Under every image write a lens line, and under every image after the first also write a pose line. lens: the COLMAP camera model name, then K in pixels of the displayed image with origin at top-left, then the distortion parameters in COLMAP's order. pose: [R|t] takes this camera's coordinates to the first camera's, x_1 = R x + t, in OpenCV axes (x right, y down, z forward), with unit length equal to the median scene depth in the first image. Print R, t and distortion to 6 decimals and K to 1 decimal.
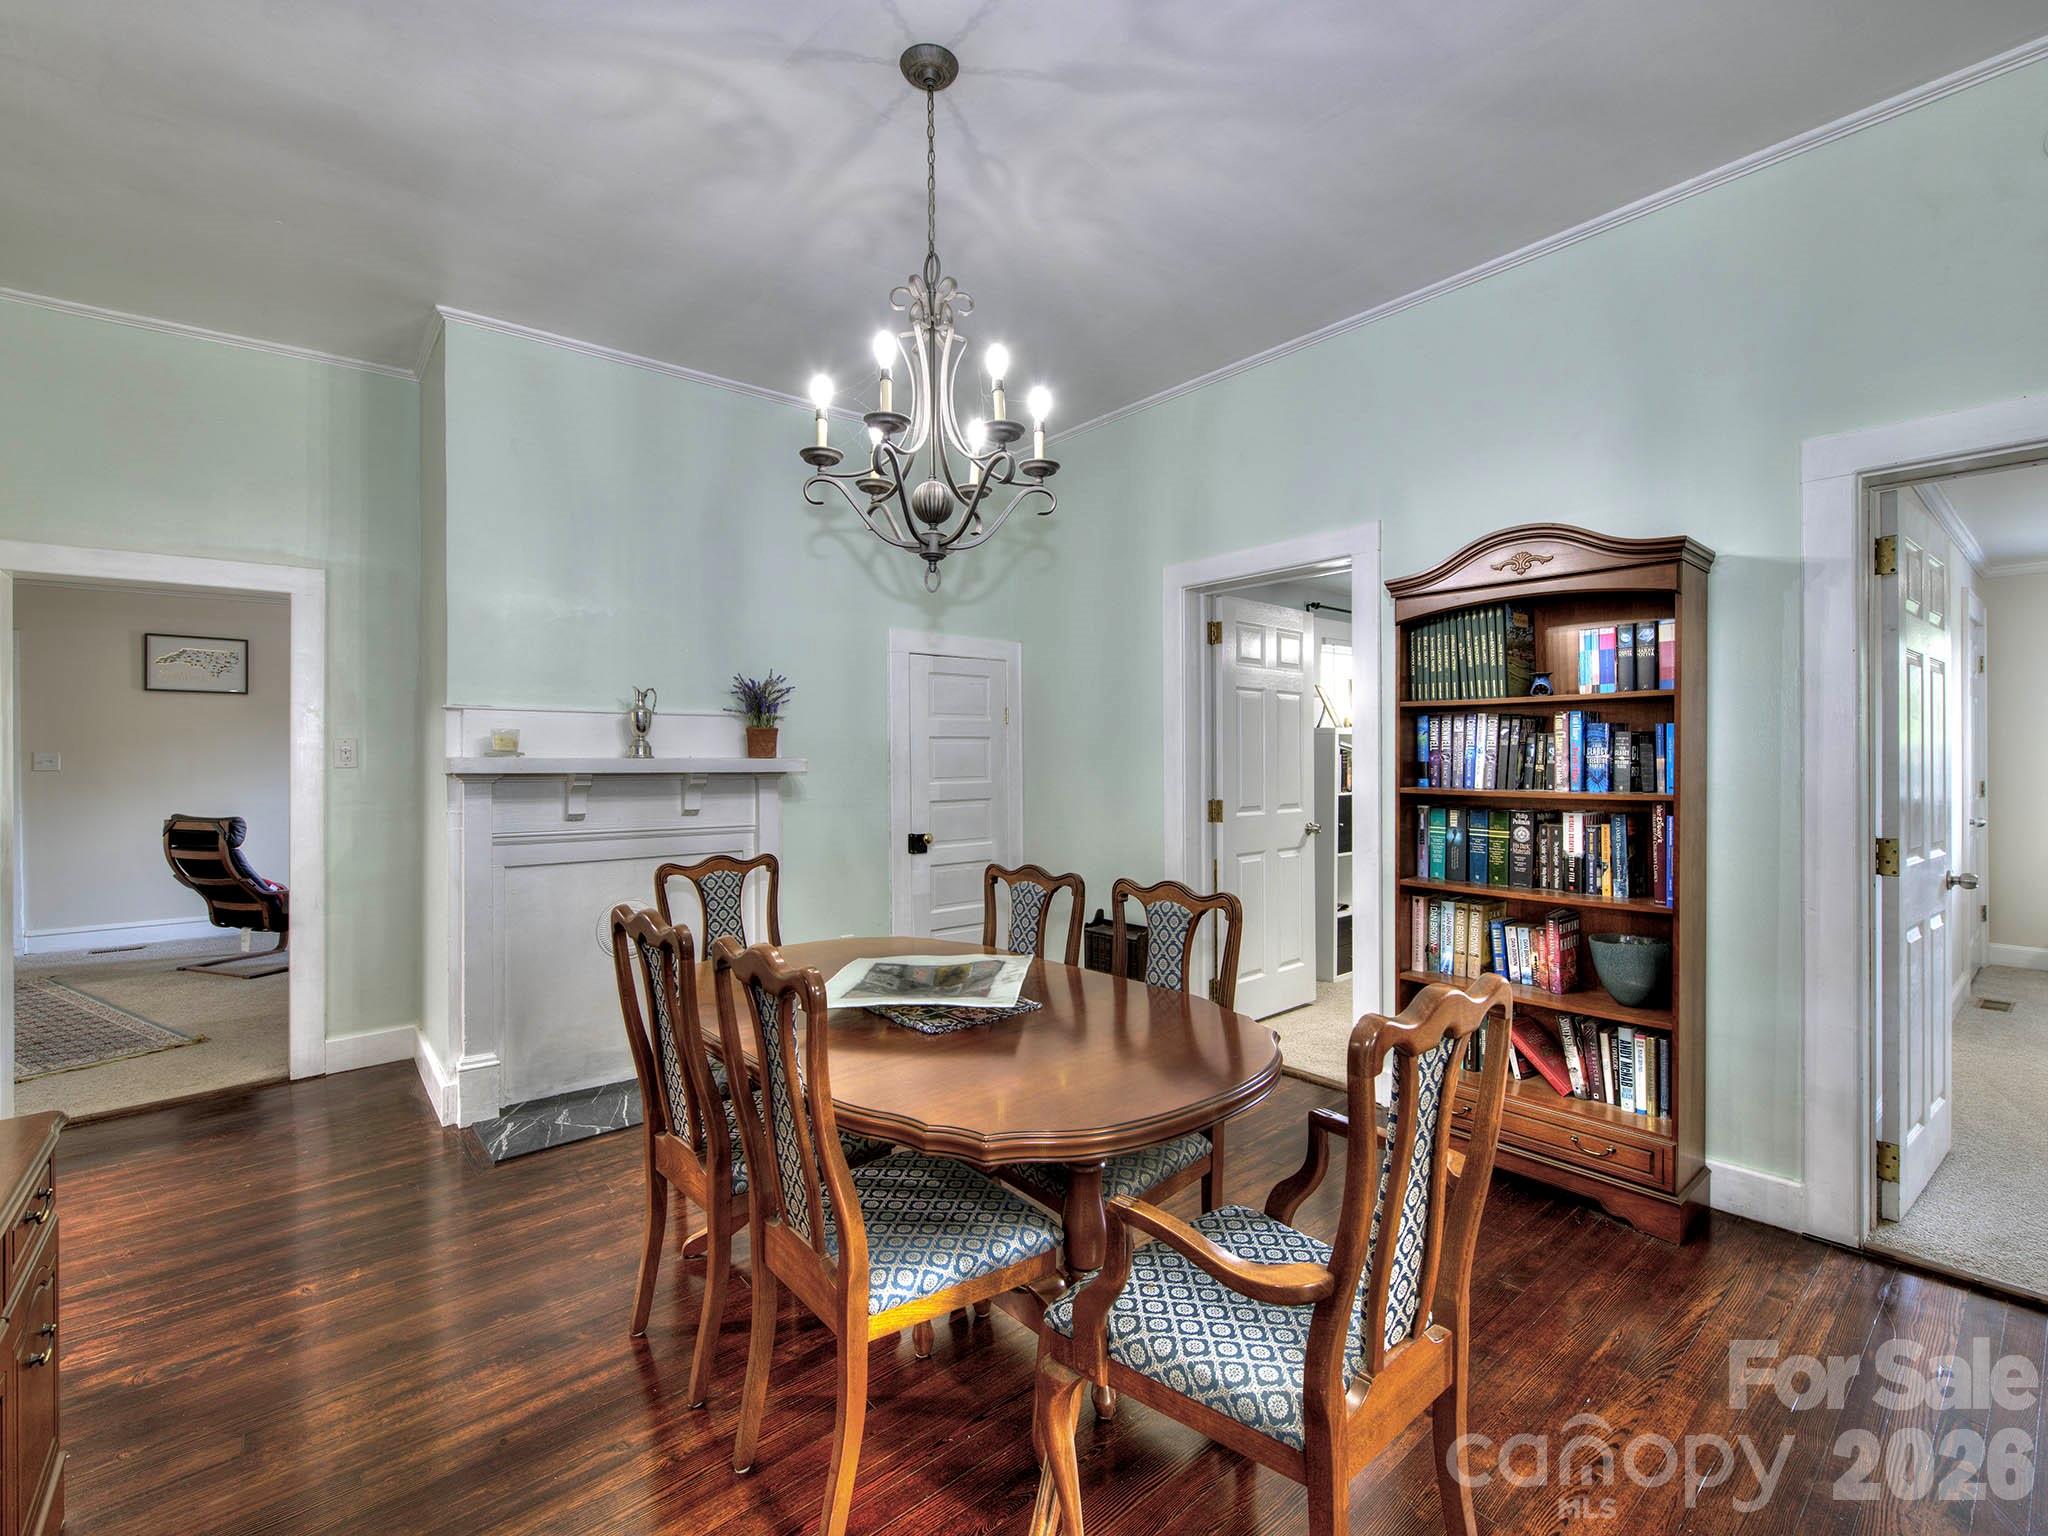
lens RADIAL K [[904.6, 0, 992.5], [0, 904.6, 754.2], [0, 0, 1]] dist [0.027612, -0.000072]
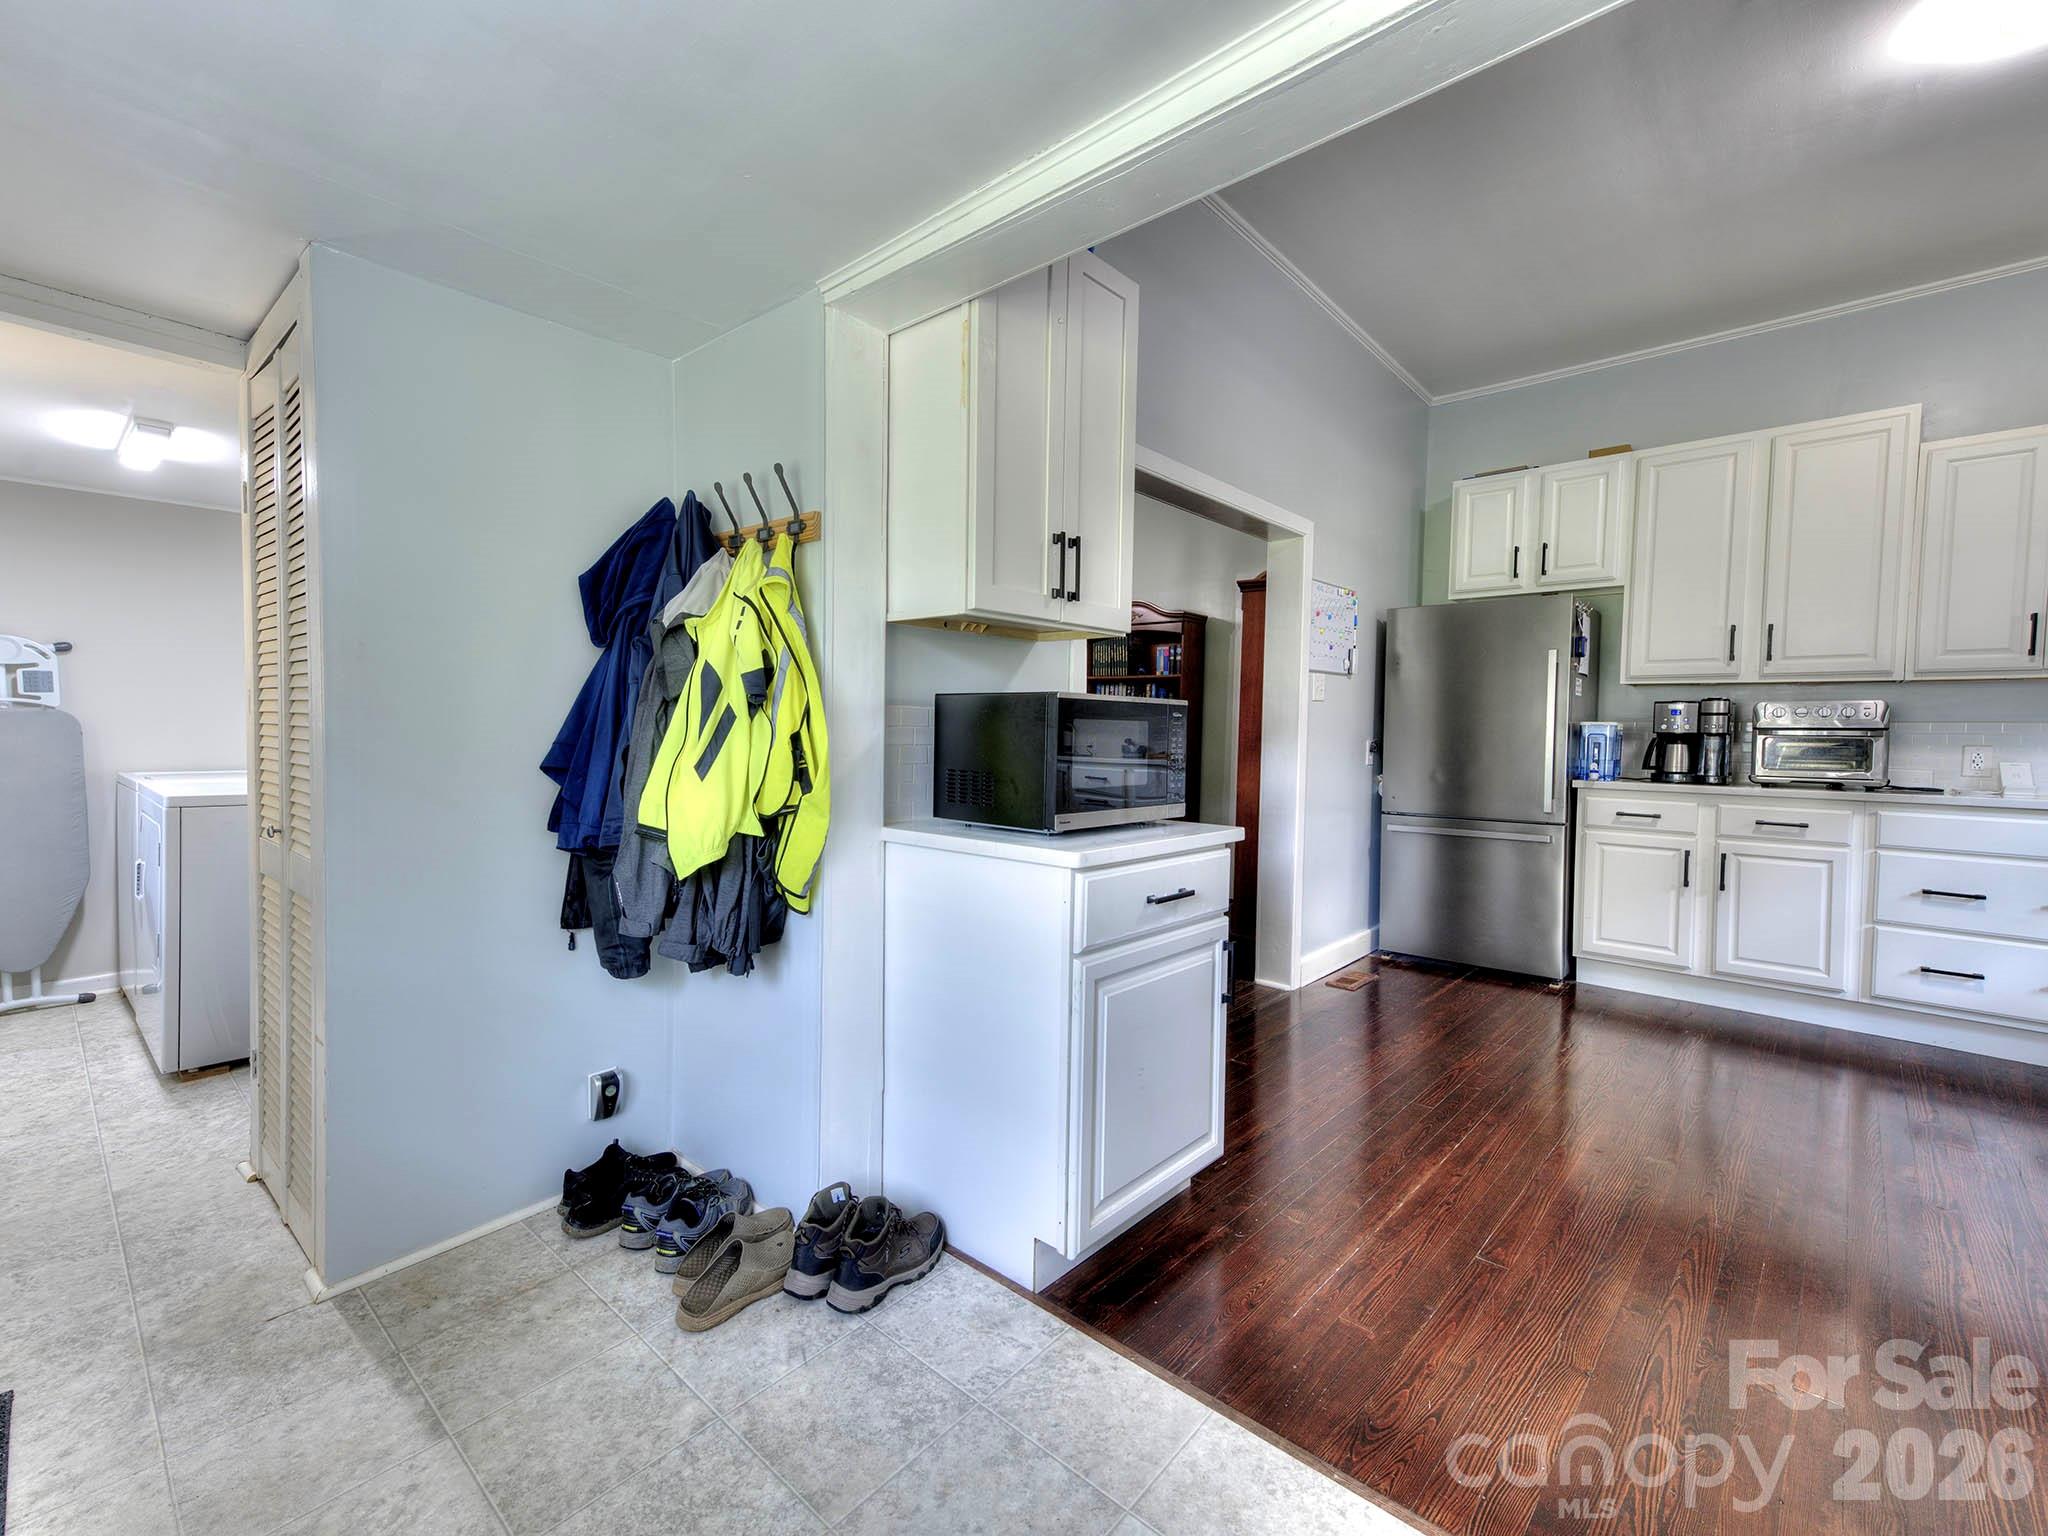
lens RADIAL K [[893.3, 0, 1020.5], [0, 893.3, 761.3], [0, 0, 1]] dist [0.039463, -0.005857]
pose [[0.986256, 0.015305, 0.164516, -0.046046], [-0.023063, 0.998705, 0.045350, 0.052187], [-0.163609, -0.048521, 0.985331, -1.086186]]
